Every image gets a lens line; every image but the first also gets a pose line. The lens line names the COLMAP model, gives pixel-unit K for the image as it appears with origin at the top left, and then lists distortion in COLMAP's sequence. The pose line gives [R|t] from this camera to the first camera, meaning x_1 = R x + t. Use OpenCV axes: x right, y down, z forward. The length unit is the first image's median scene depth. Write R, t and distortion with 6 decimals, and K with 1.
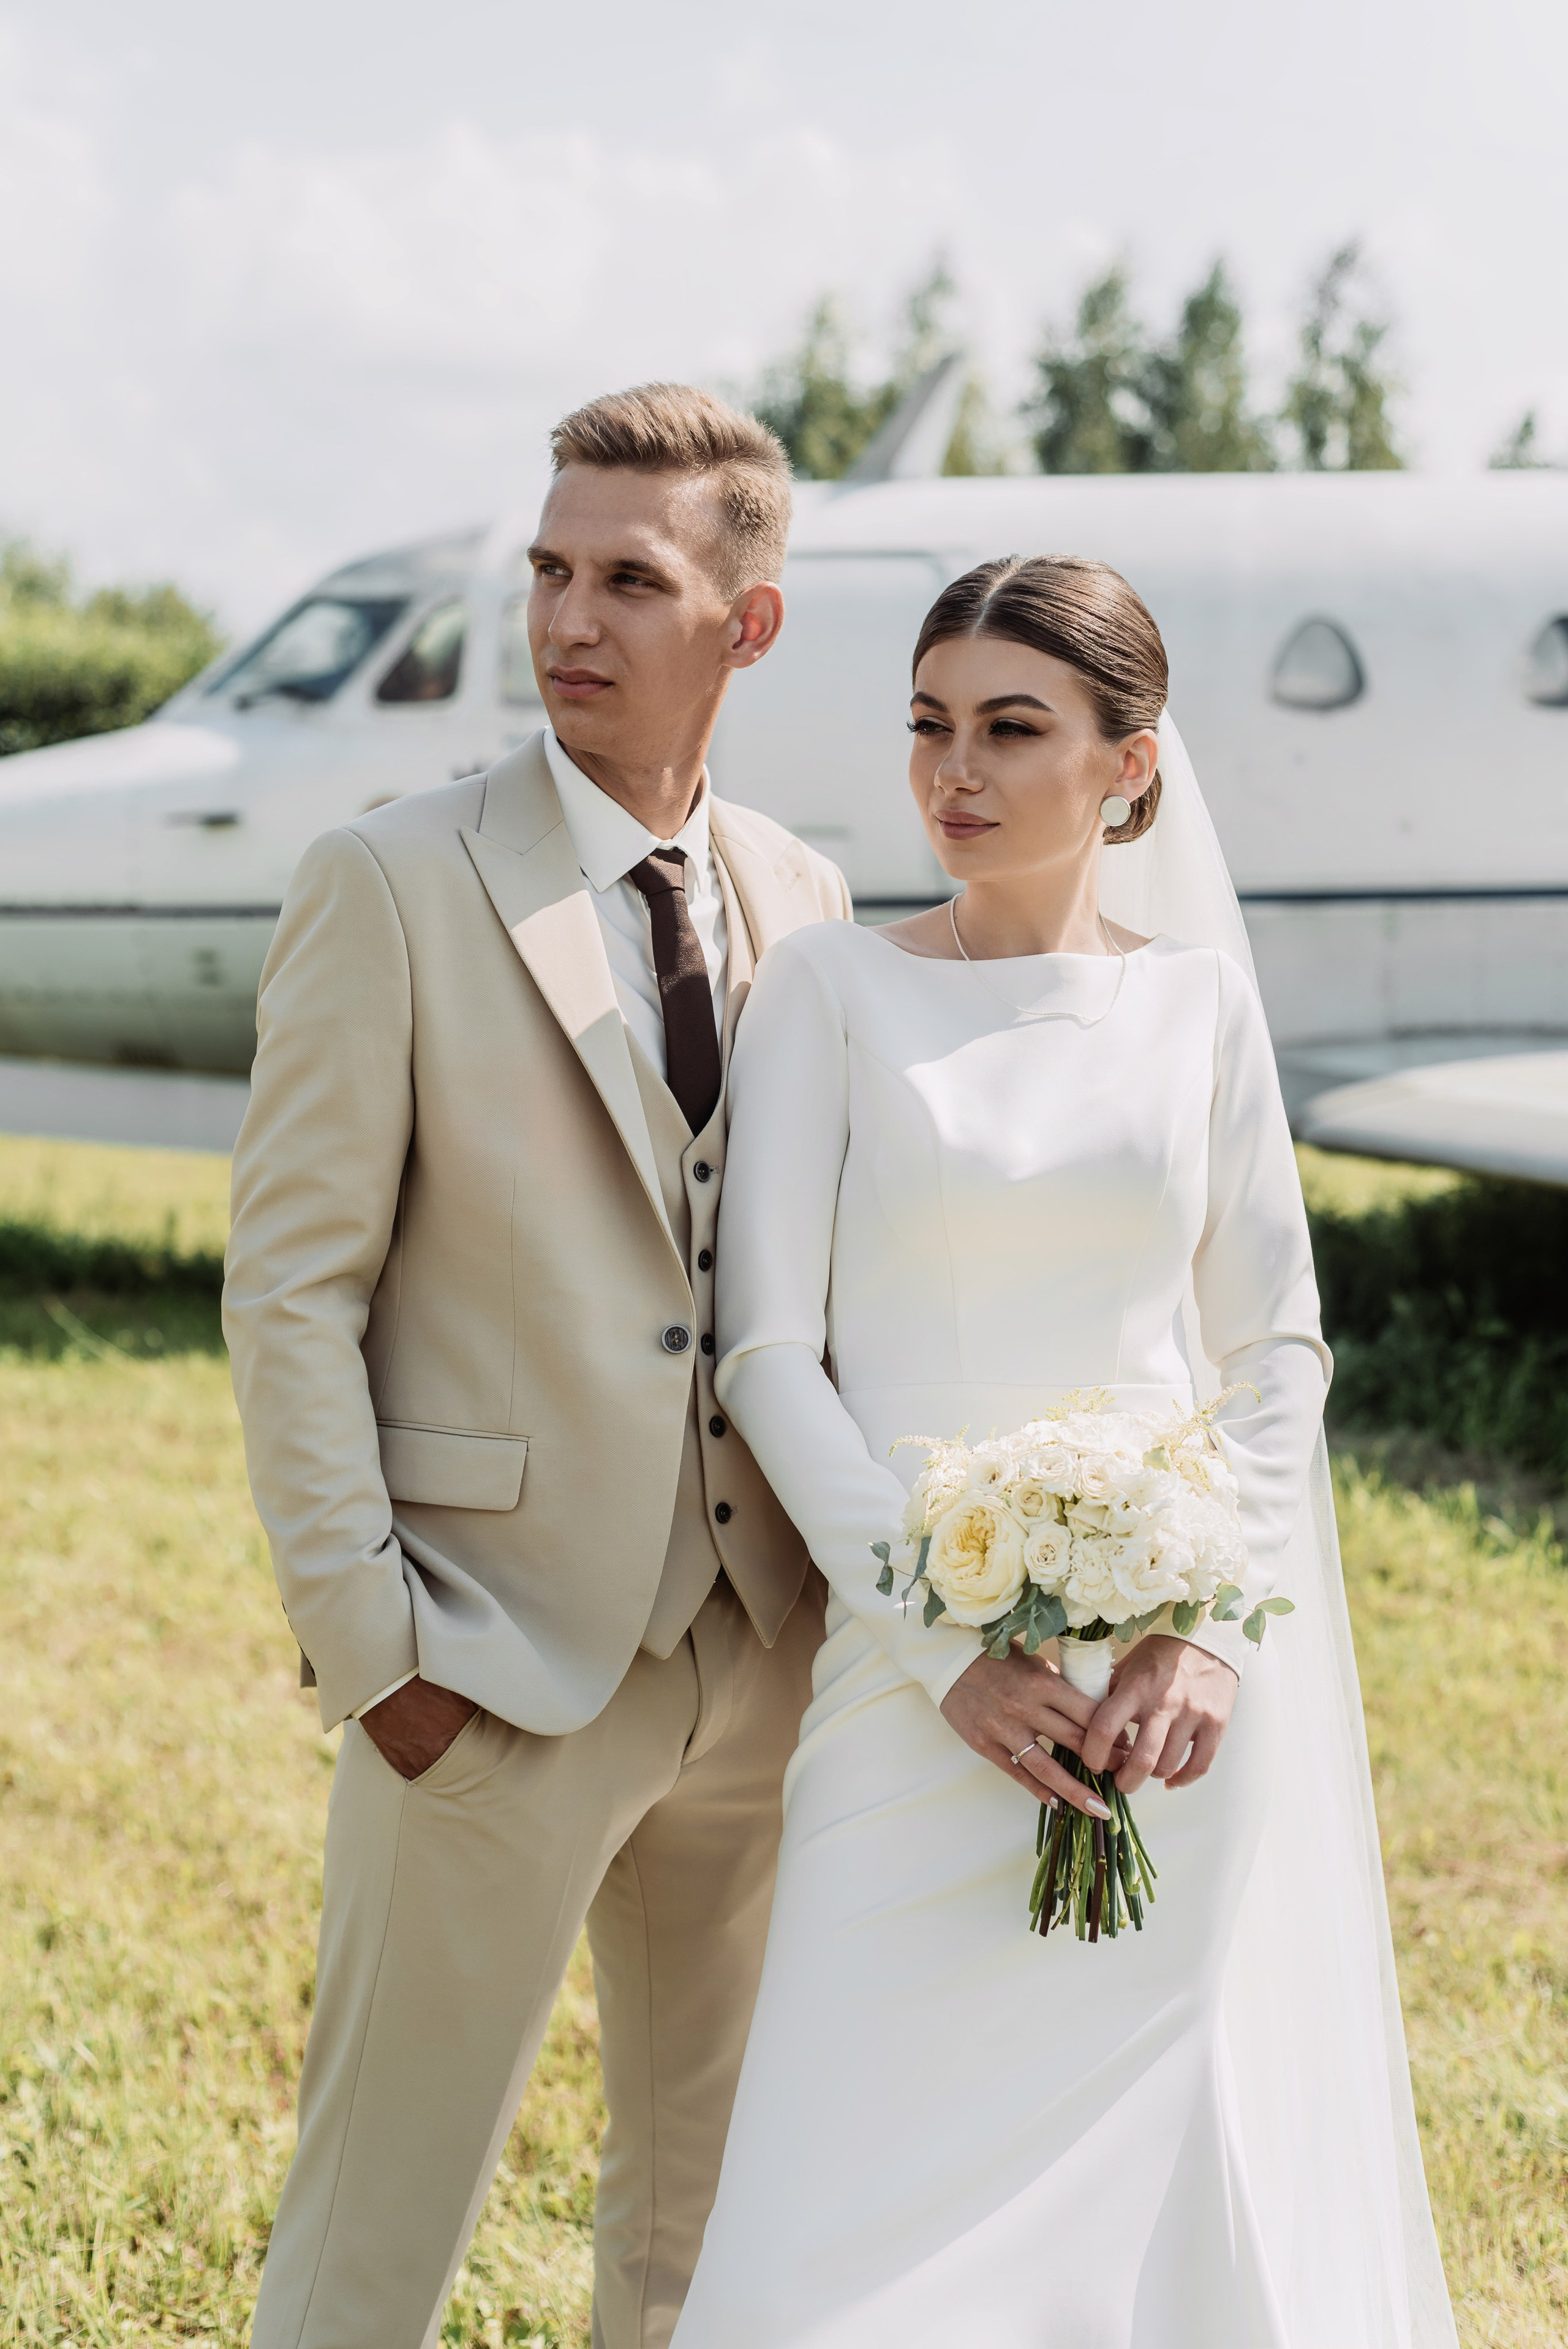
lens RADIAL K [[3595.5, 0, 784.0], [0, 3595.5, 1174.5], [0, 0, 1]] dist [0.000583, -0.014746]
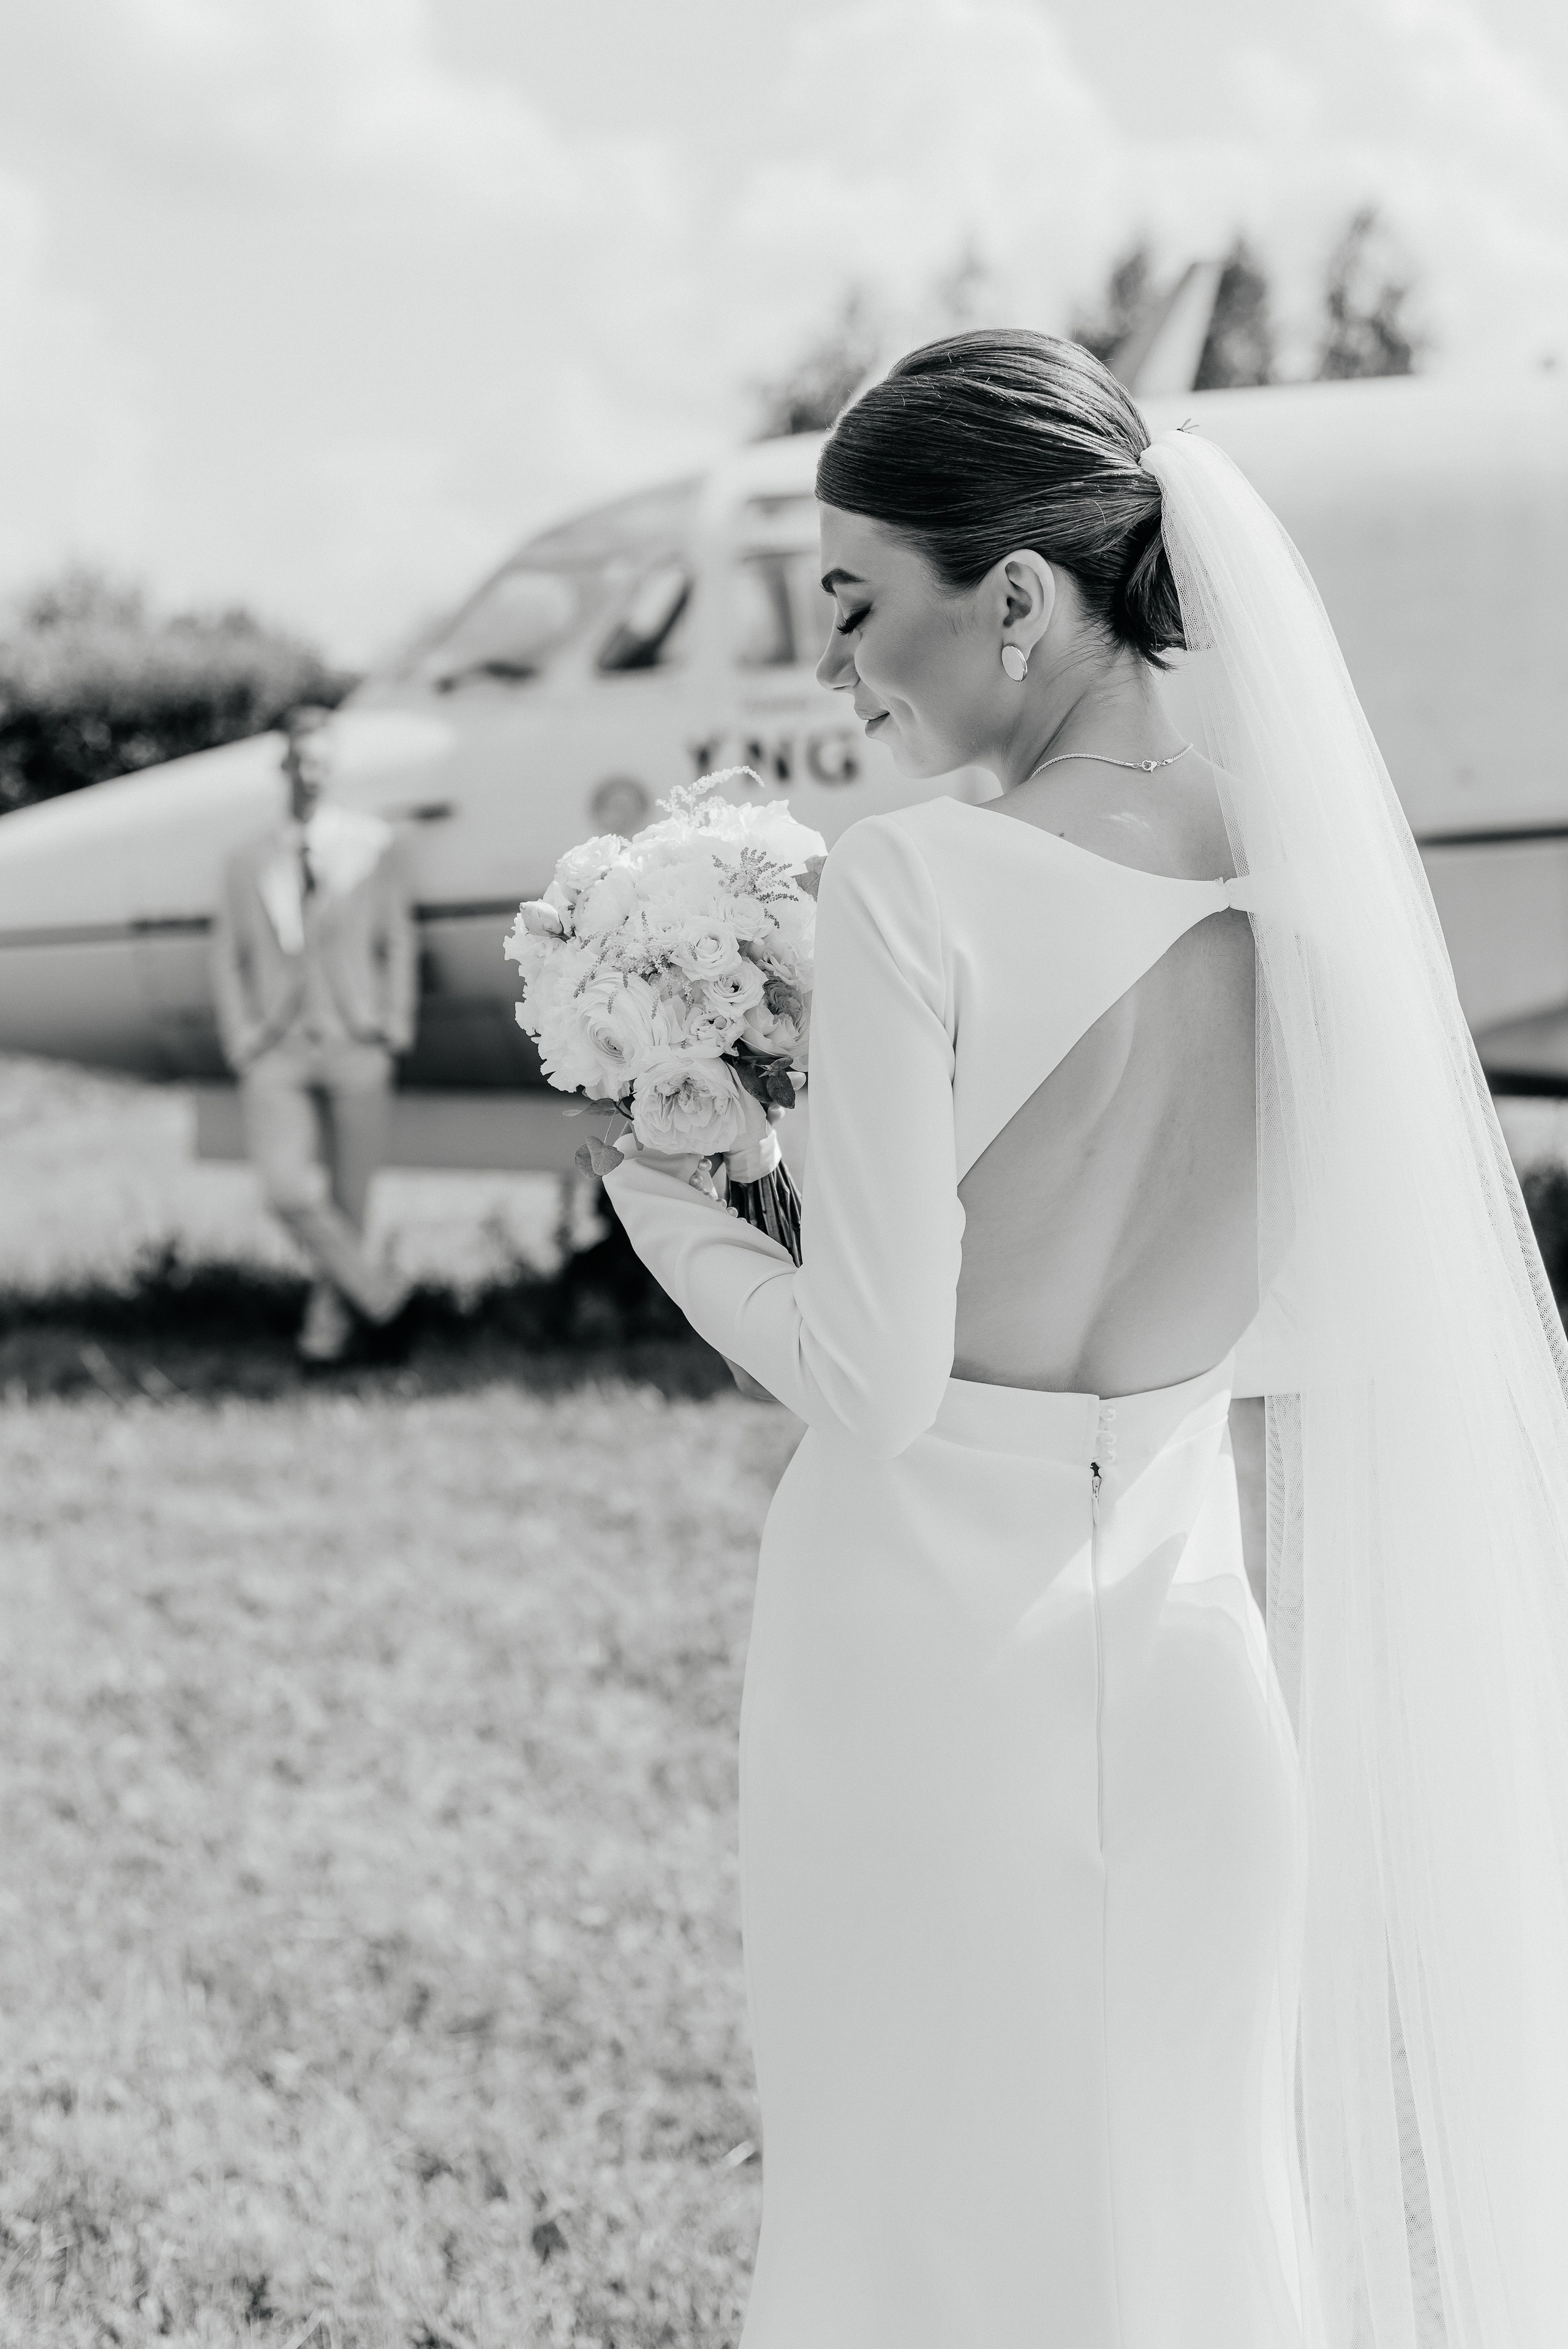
lens RADIAL K [[3321.6, 0, 784.0], [0, 3321.6, 1174.5], [0, 0, 1]] dist [0.004847, 0.010400]
pose [[0.998242, -0.059229, 0.001969, -0.082827], [0.059209, 0.998203, 0.009237, -0.010262], [-0.002512, -0.009104, 0.999955, 0.171510]]
